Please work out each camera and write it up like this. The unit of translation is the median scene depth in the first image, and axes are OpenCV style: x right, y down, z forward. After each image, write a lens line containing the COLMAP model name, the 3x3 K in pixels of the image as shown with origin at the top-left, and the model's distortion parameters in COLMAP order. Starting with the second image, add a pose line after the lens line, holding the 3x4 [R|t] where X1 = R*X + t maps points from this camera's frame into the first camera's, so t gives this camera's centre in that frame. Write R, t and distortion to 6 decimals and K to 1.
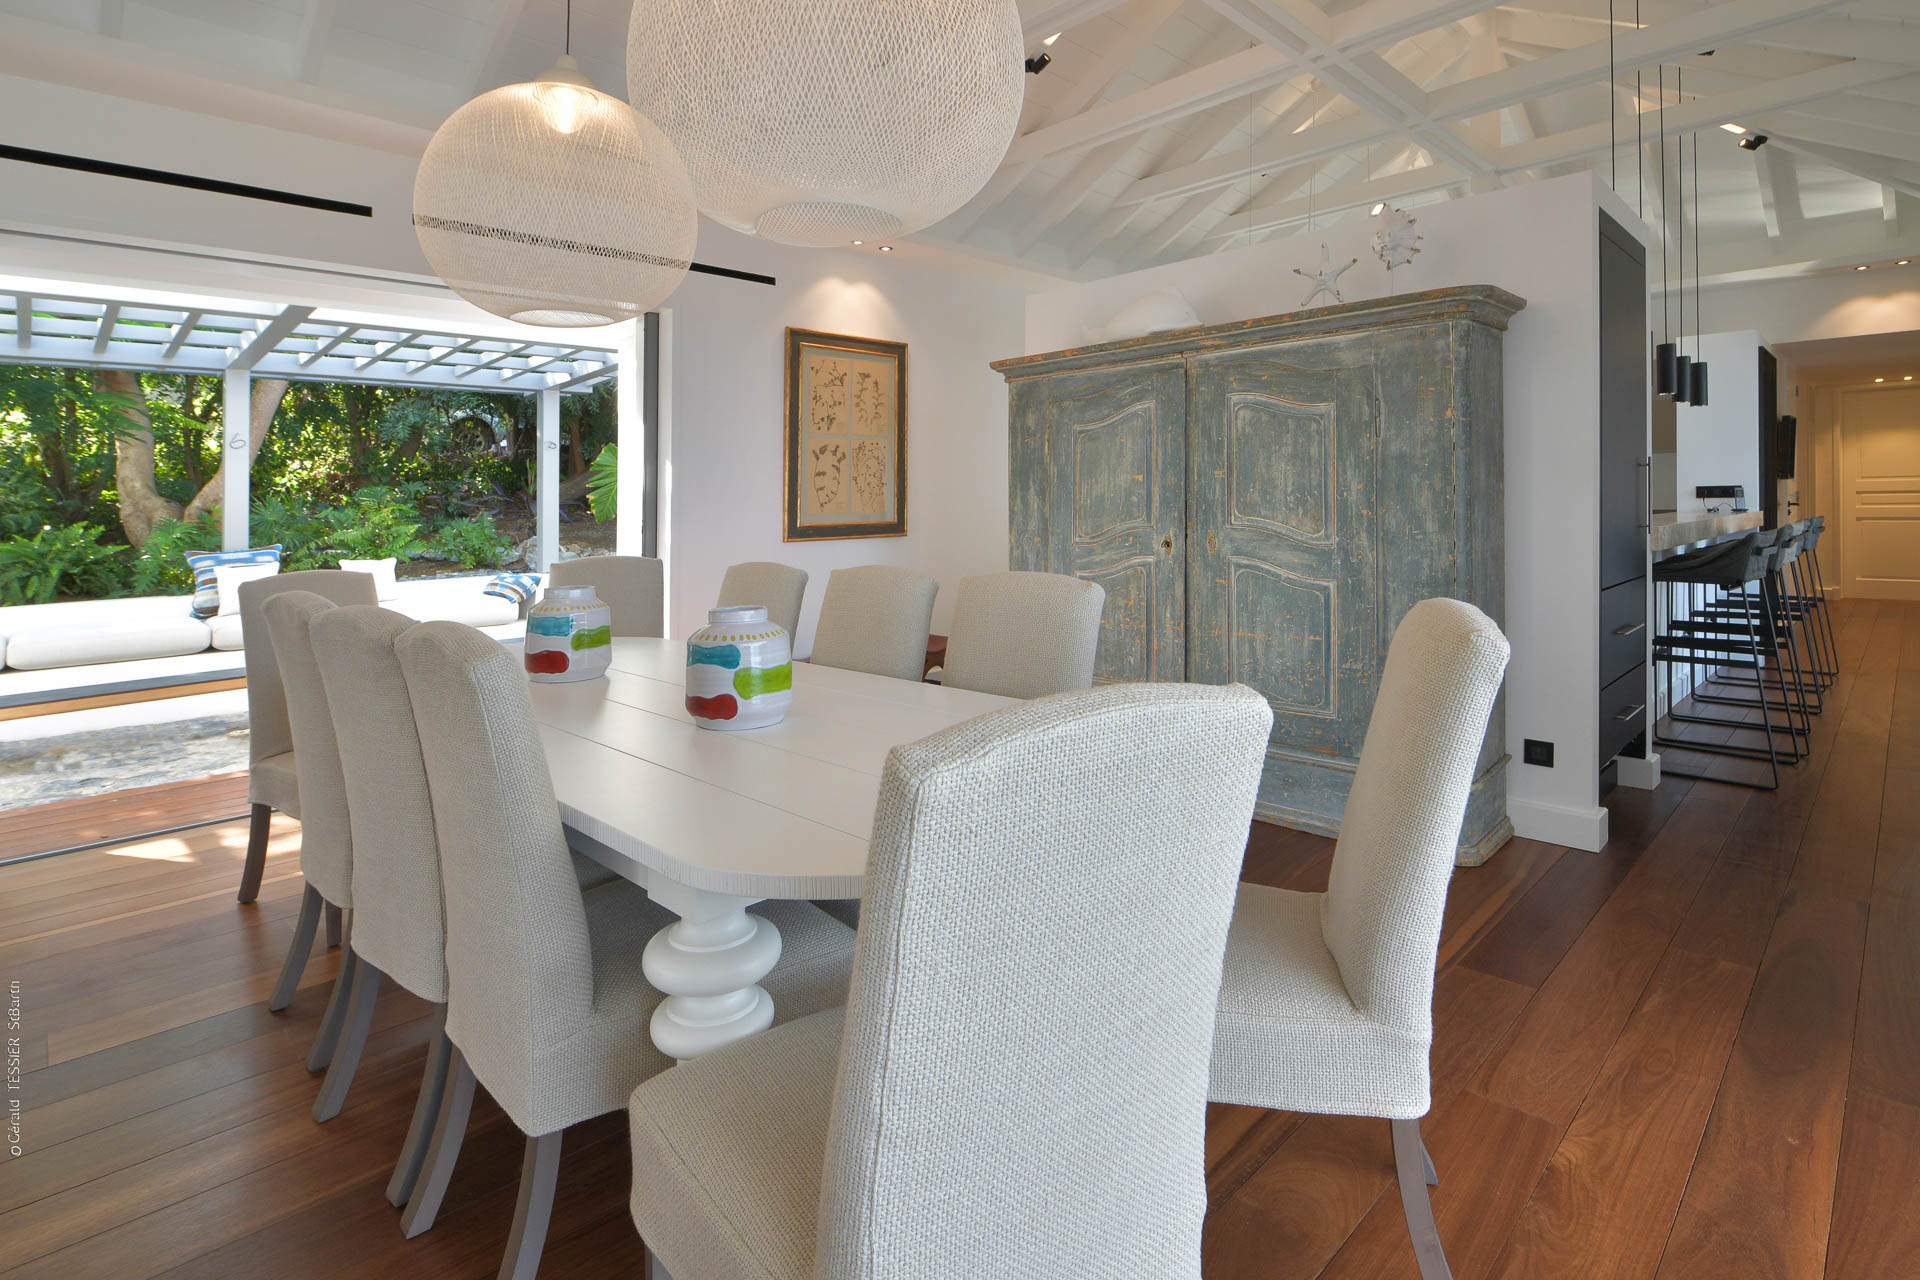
lens RADIAL K [[946.7, 0, 960.0], [0, 946.7, 640.0], [0, 0, 1]] dist [-0.011034, 0.000298]
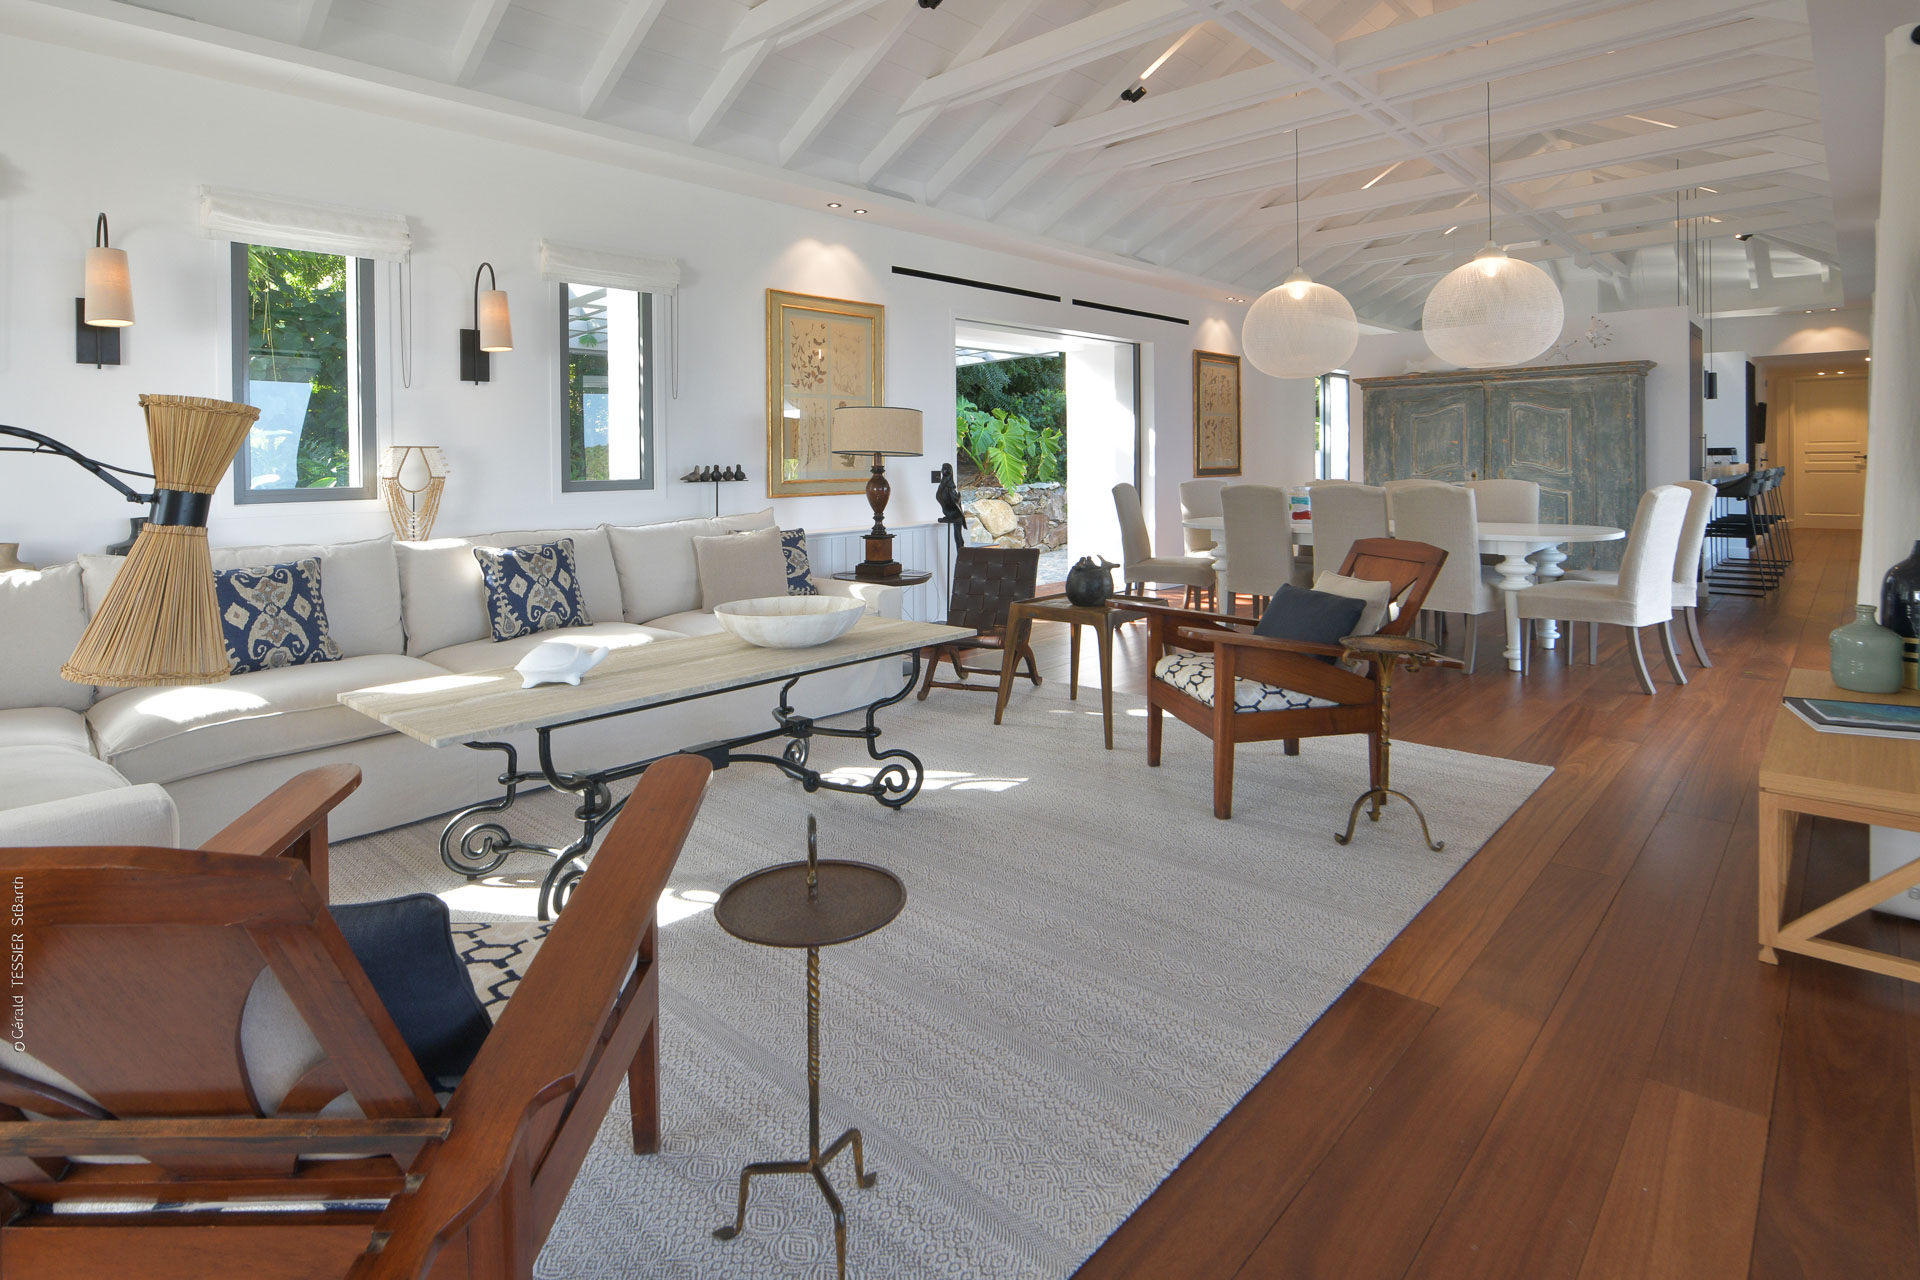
lens RADIAL K [[987.5, 0, 962.1], [0, 987.5, 601.9], [0, 0, 1]] dist [-0.002994, -0.000634]
pose [[0.998611, -0.001230, 0.052677, -0.961139], [0.001249, 0.999999, -0.000321, 0.163825], [-0.052677, 0.000387, 0.998612, -1.019153]]
